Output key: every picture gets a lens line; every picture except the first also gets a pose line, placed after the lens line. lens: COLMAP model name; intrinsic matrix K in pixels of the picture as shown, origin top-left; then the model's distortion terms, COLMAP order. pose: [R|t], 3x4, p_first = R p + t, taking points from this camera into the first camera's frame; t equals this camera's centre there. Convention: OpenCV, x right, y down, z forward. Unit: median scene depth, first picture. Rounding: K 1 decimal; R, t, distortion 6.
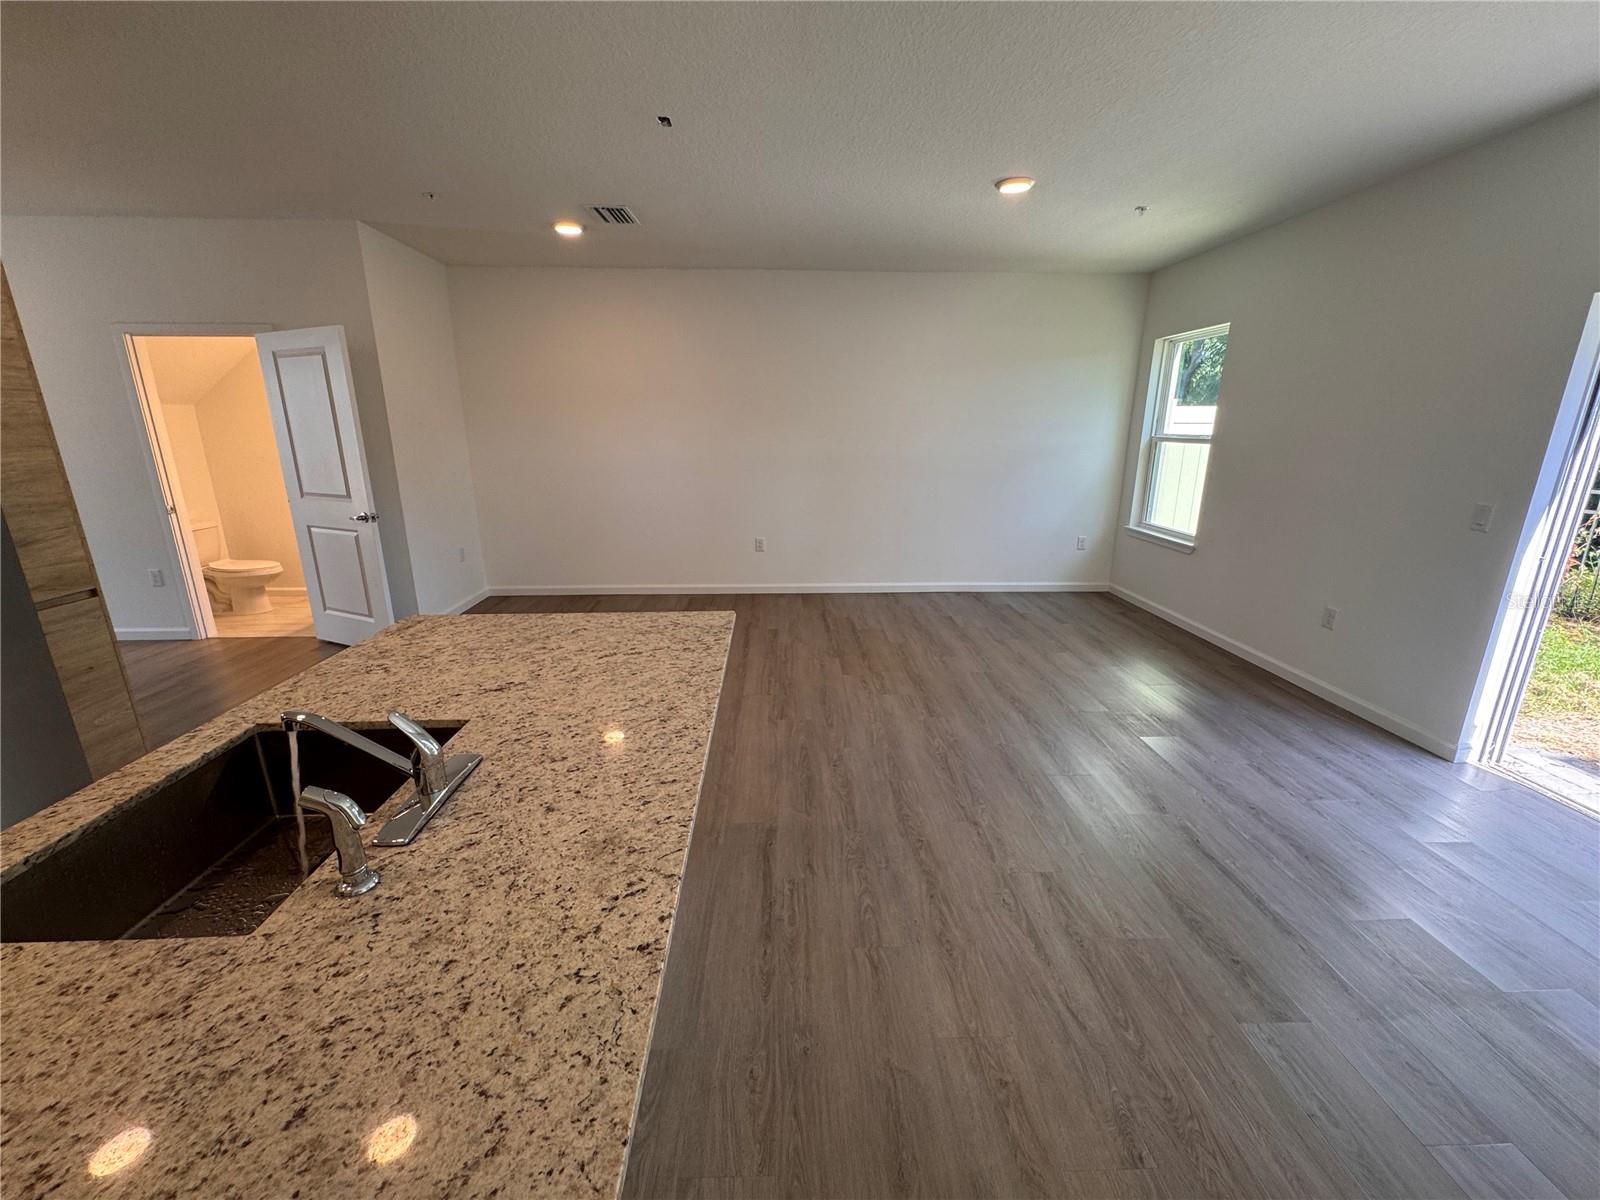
lens RADIAL K [[638.8, 0, 799.2], [0, 638.8, 596.1], [0, 0, 1]] dist [-0.002974, 0.000183]
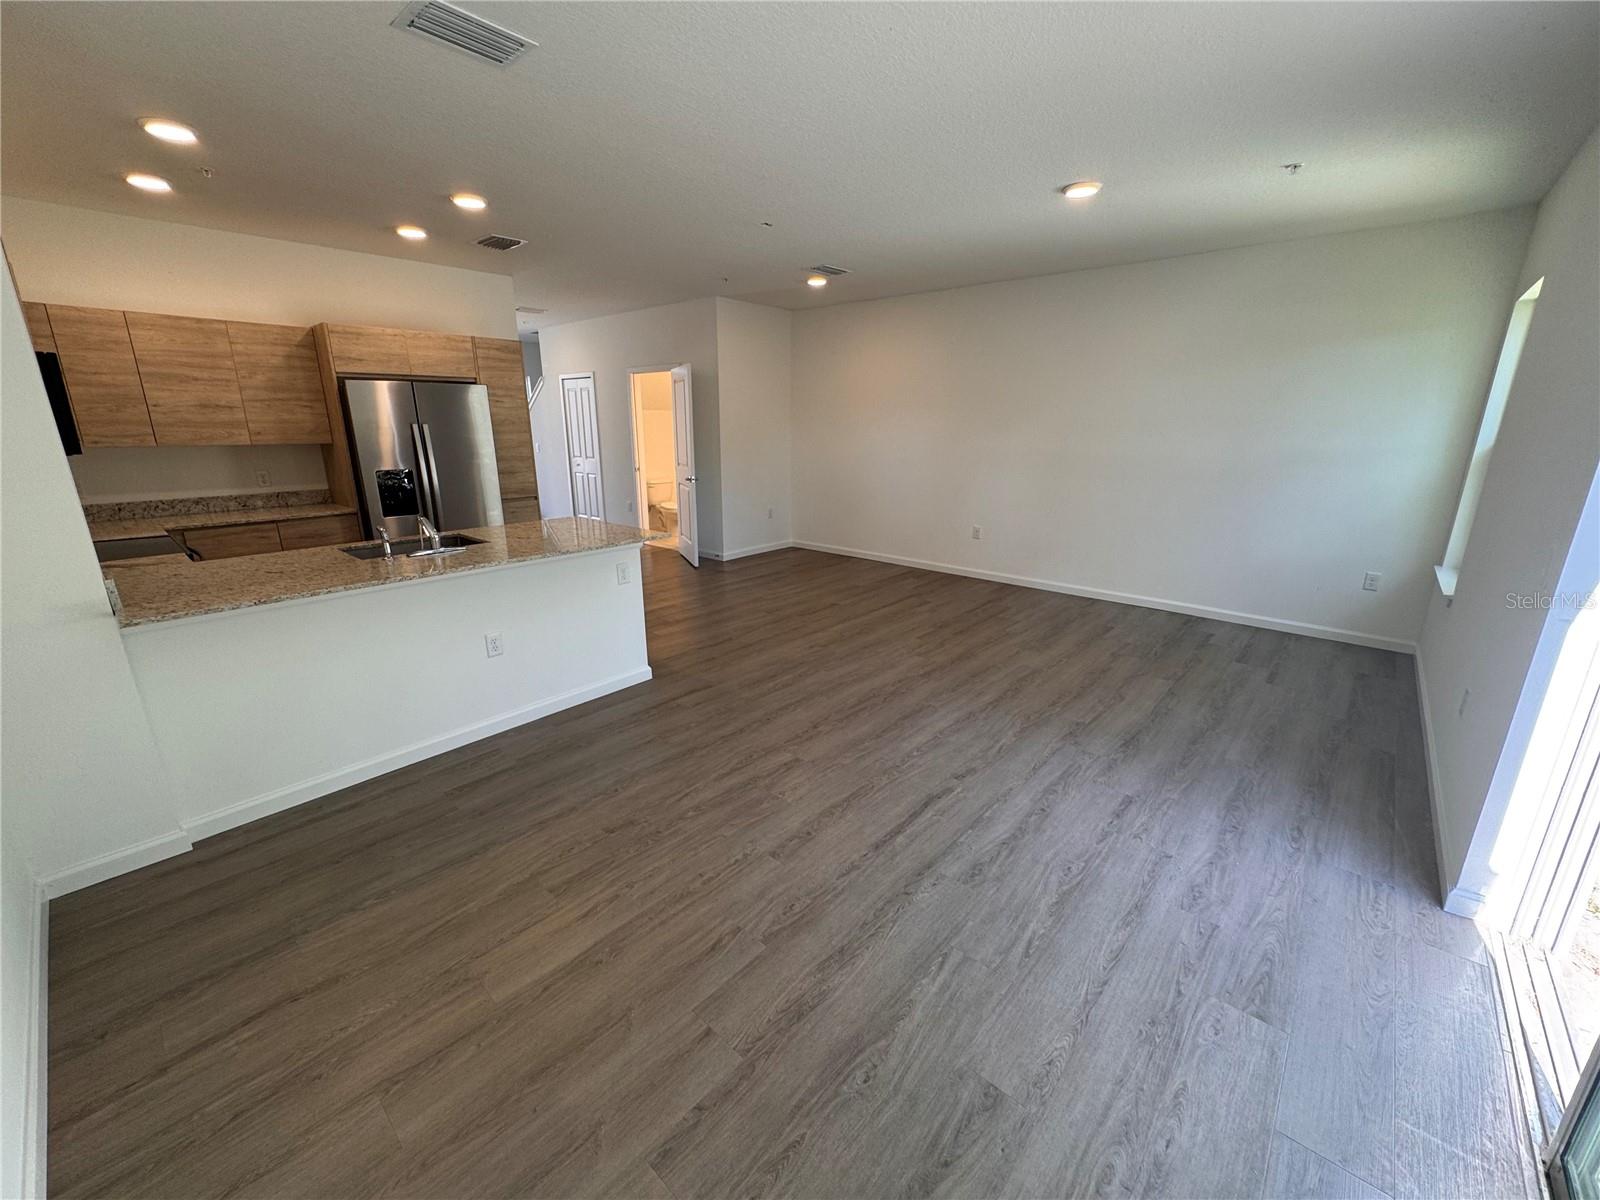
lens RADIAL K [[638.8, 0, 799.2], [0, 638.8, 596.1], [0, 0, 1]] dist [-0.002974, 0.000183]
pose [[0.723067, 0.182953, -0.666110, 0.930177], [-0.180694, 0.980808, 0.073244, 0.001241], [0.666726, 0.067402, 0.742249, -0.013922]]
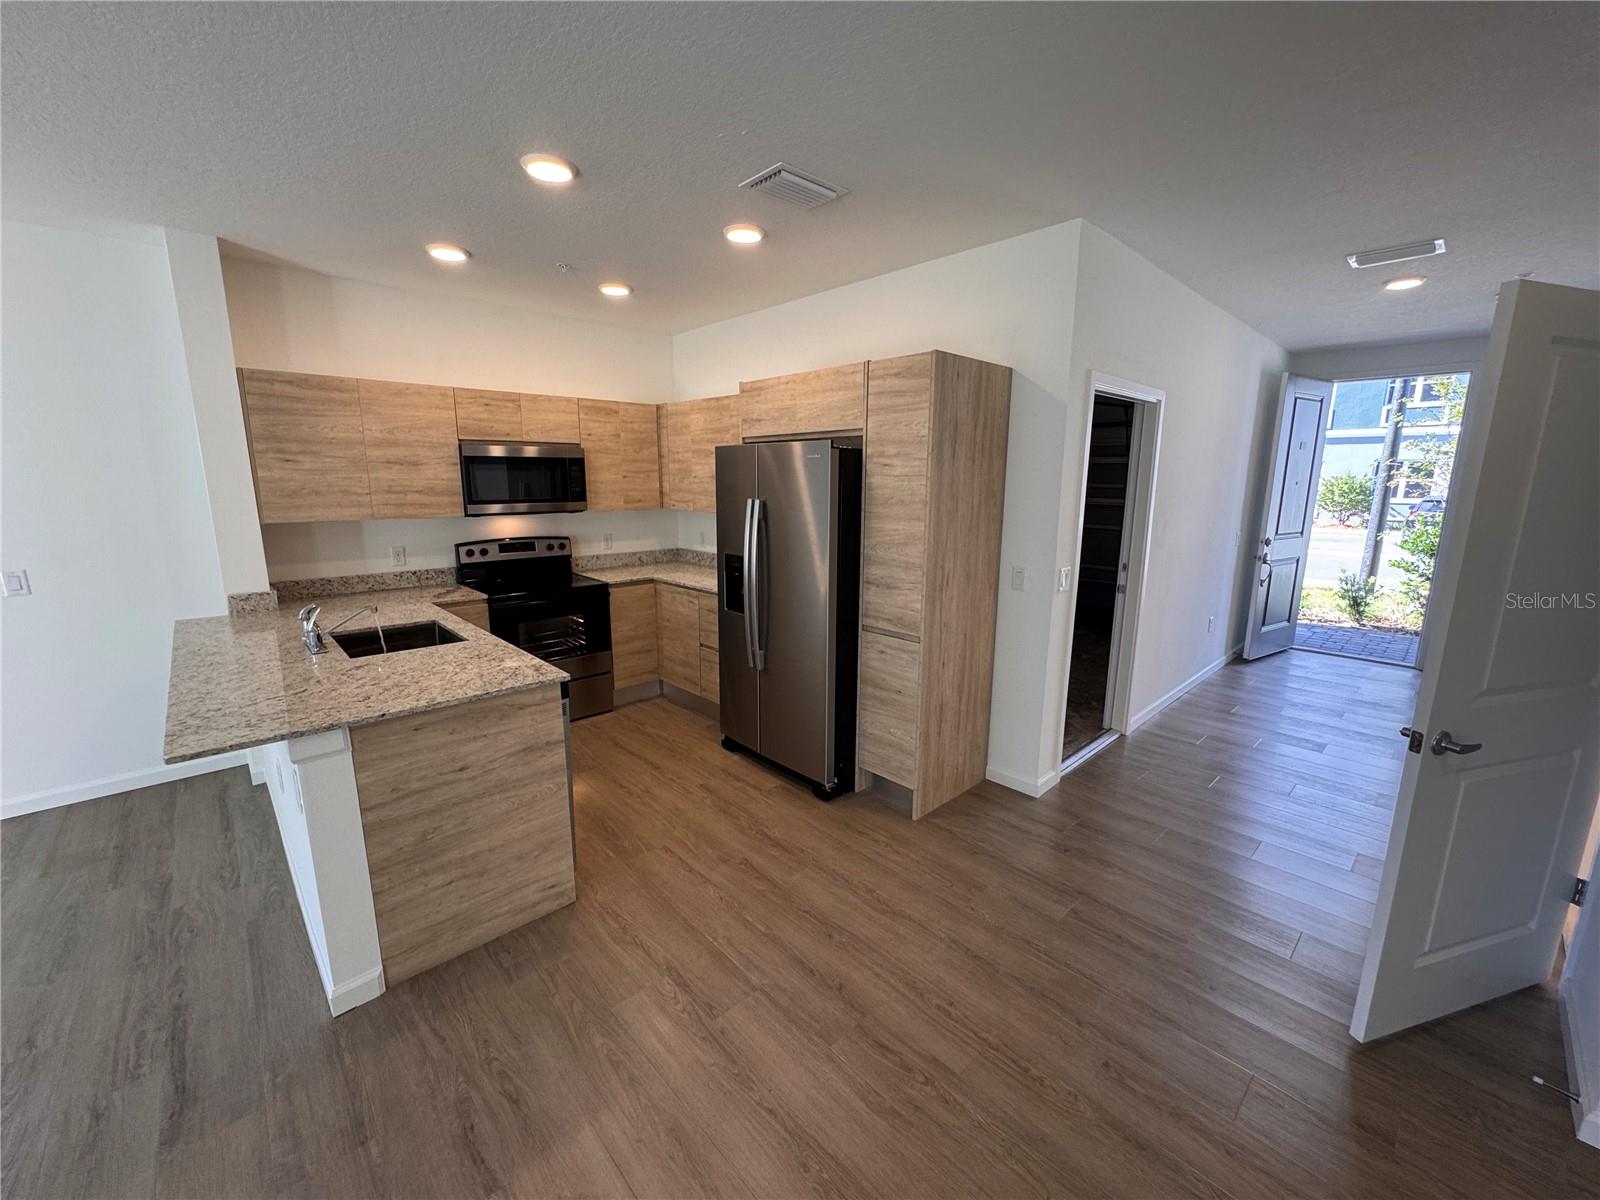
lens RADIAL K [[638.8, 0, 799.2], [0, 638.8, 596.1], [0, 0, 1]] dist [-0.002974, 0.000183]
pose [[-0.752507, 0.118681, -0.647803, -0.144182], [-0.175439, 0.911962, 0.370871, -0.407189], [0.634787, 0.392733, -0.665437, 1.366349]]
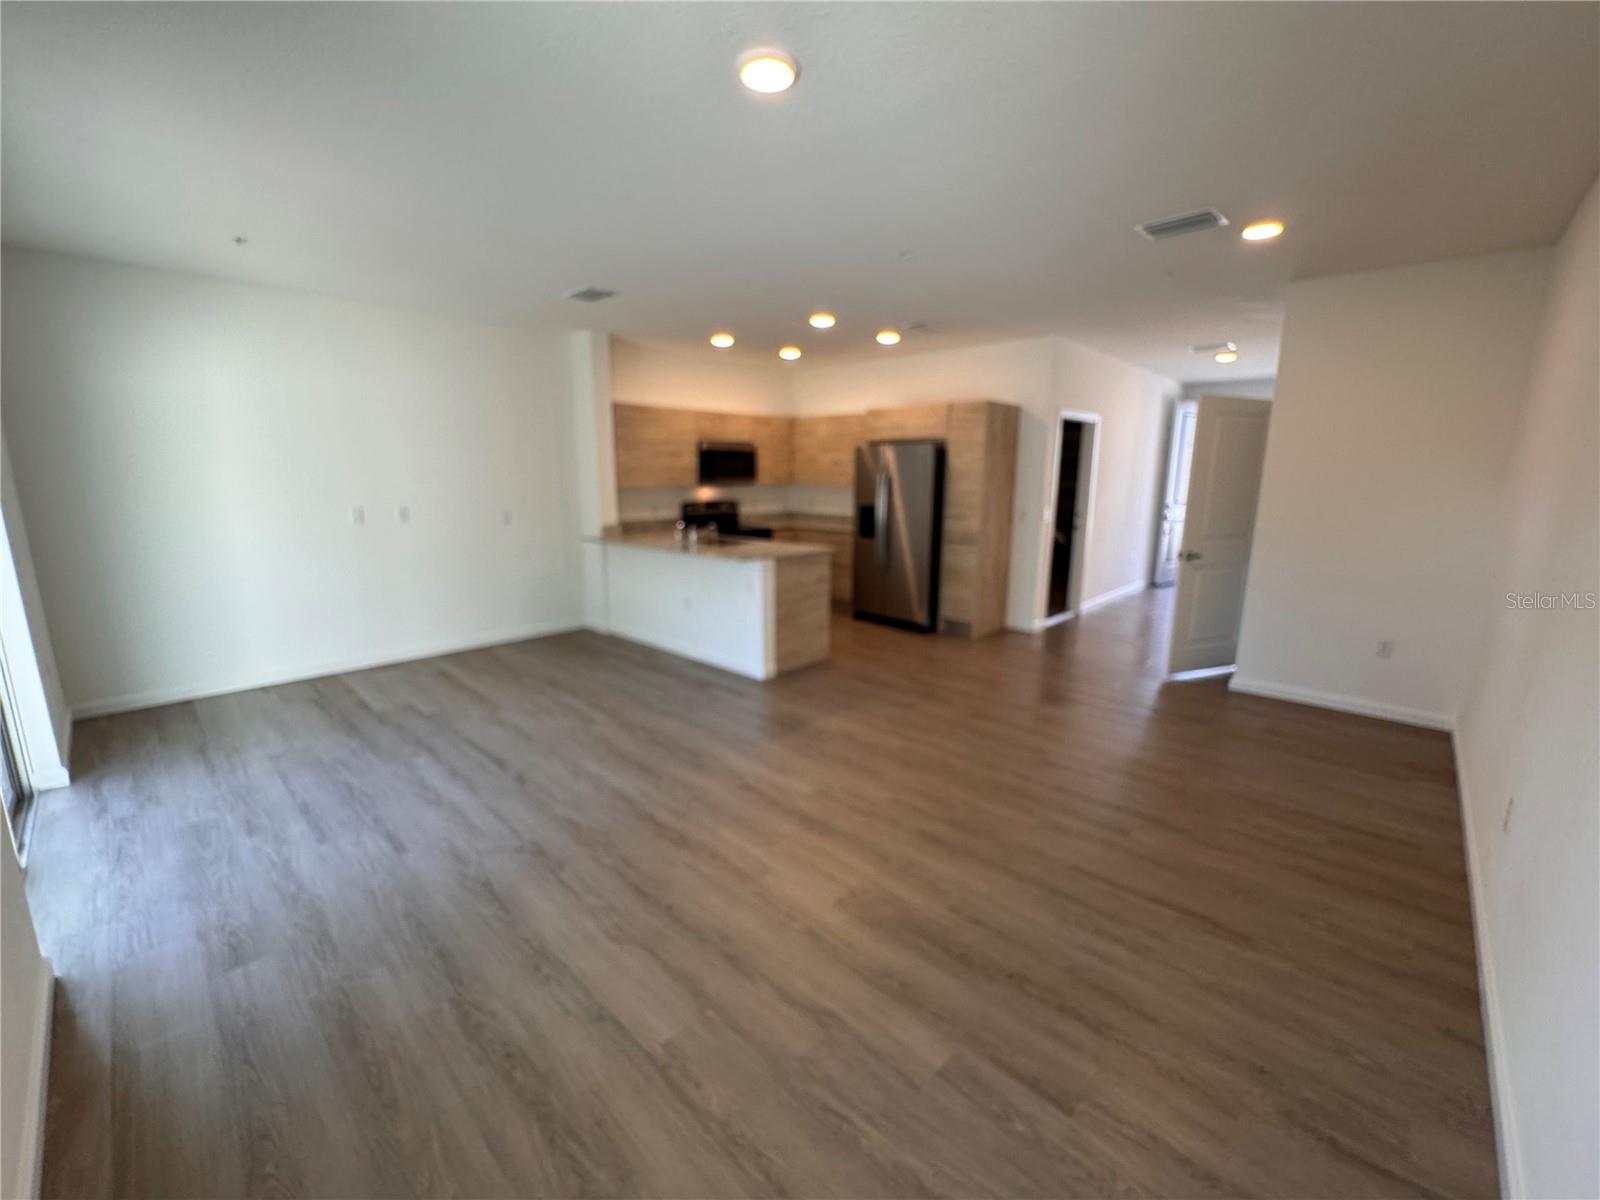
lens RADIAL K [[654.3, 0, 800.0], [0, 654.3, 600.0], [0, 0, 1]] dist [-0.002843, -0.000287]
pose [[-0.710809, 0.131426, -0.690998, 0.904996], [-0.189887, 0.910059, 0.368422, -0.493774], [0.677269, 0.393089, -0.621922, 1.811389]]
